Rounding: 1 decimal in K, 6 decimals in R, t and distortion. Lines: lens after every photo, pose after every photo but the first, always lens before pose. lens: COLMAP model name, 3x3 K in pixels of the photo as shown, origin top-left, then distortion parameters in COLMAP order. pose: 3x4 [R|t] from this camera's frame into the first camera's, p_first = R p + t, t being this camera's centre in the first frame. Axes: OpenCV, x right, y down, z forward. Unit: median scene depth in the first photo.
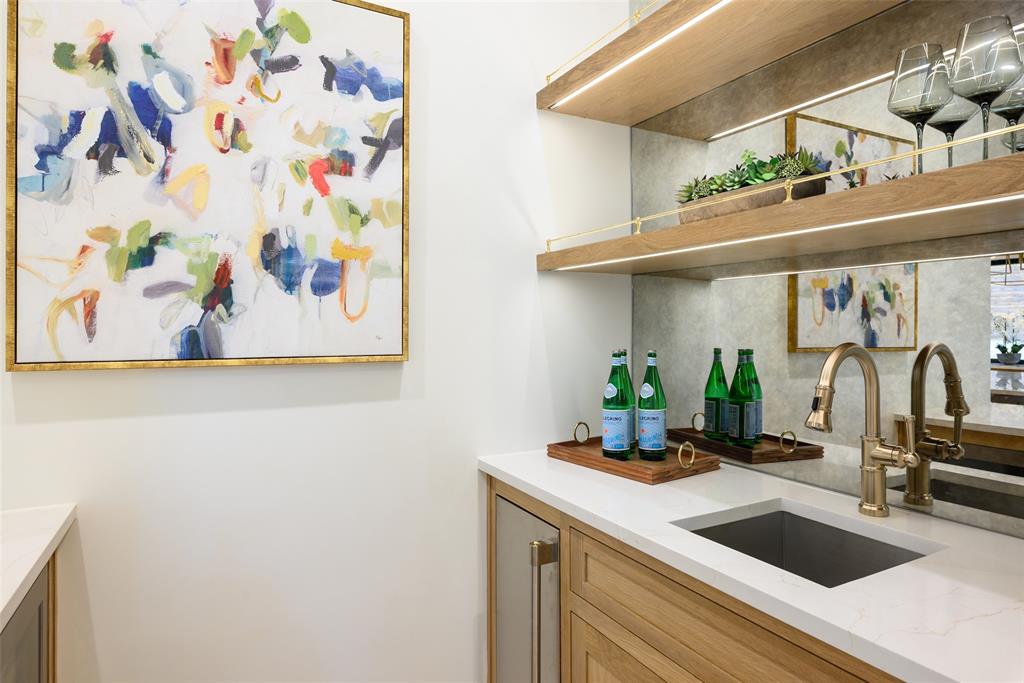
lens RADIAL K [[603.8, 0, 510.9], [0, 603.8, 332.1], [0, 0, 1]] dist [0.003985, 0.001715]
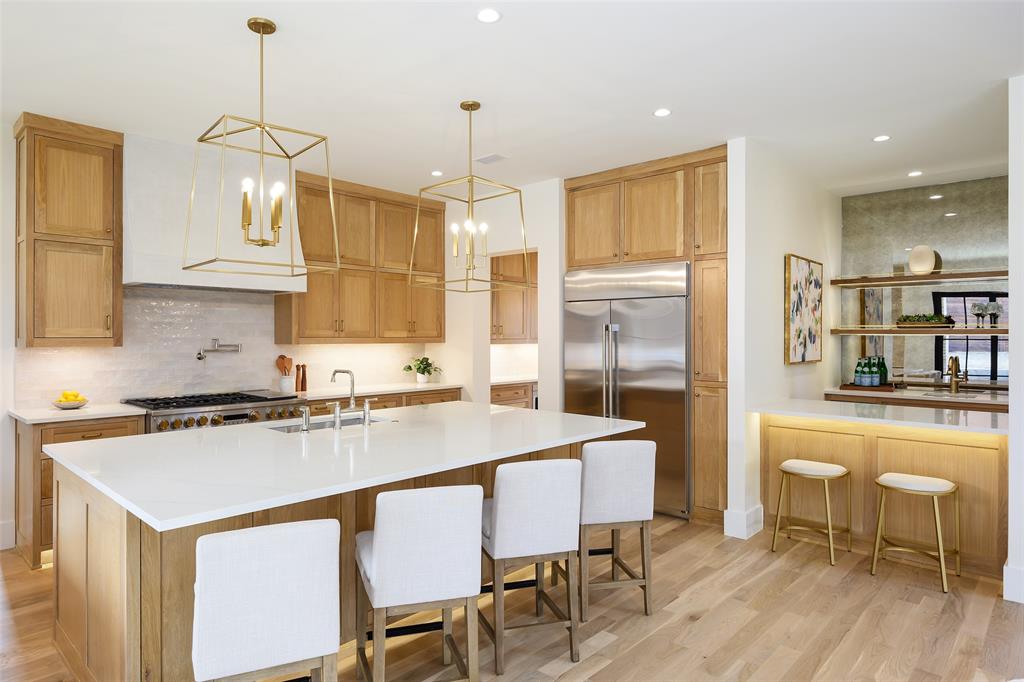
lens RADIAL K [[585.8, 0, 497.0], [0, 585.8, 338.3], [0, 0, 1]] dist [0.000384, -0.001627]
pose [[0.954900, 0.000725, 0.296928, -3.304882], [-0.000297, 0.999999, -0.001488, -0.093748], [-0.296928, 0.001333, 0.954899, -1.876252]]
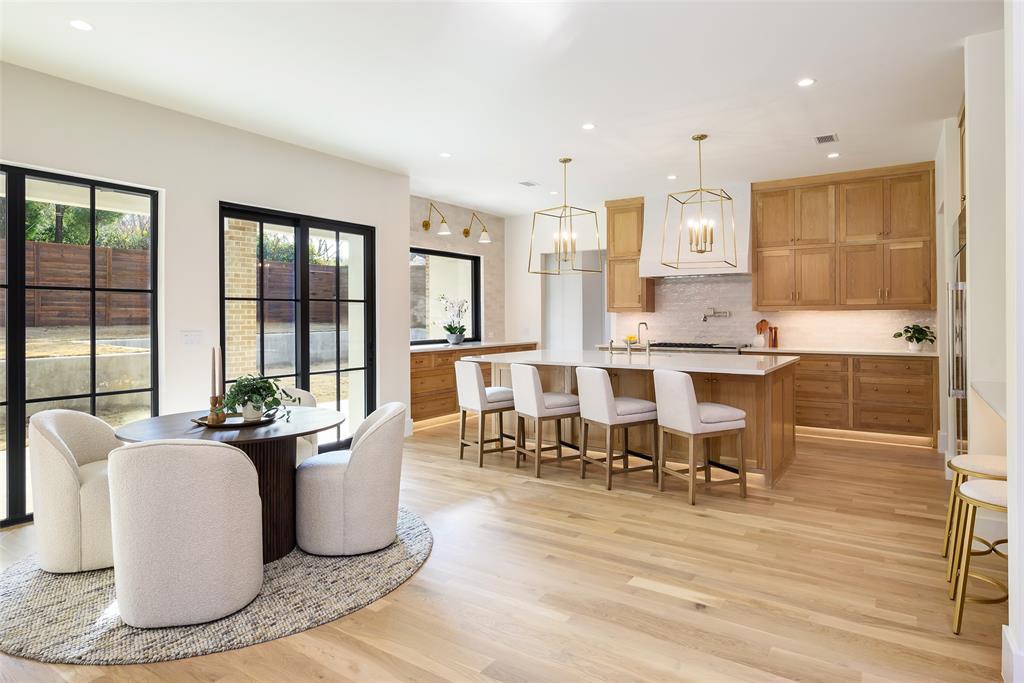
lens RADIAL K [[585.8, 0, 537.2], [0, 585.8, 323.4], [0, 0, 1]] dist [0.000384, -0.001627]
pose [[0.496719, 0.007679, -0.867877, -0.125689], [-0.001386, 0.999967, 0.008055, 0.003962], [0.867910, -0.002798, 0.496713, -2.060883]]
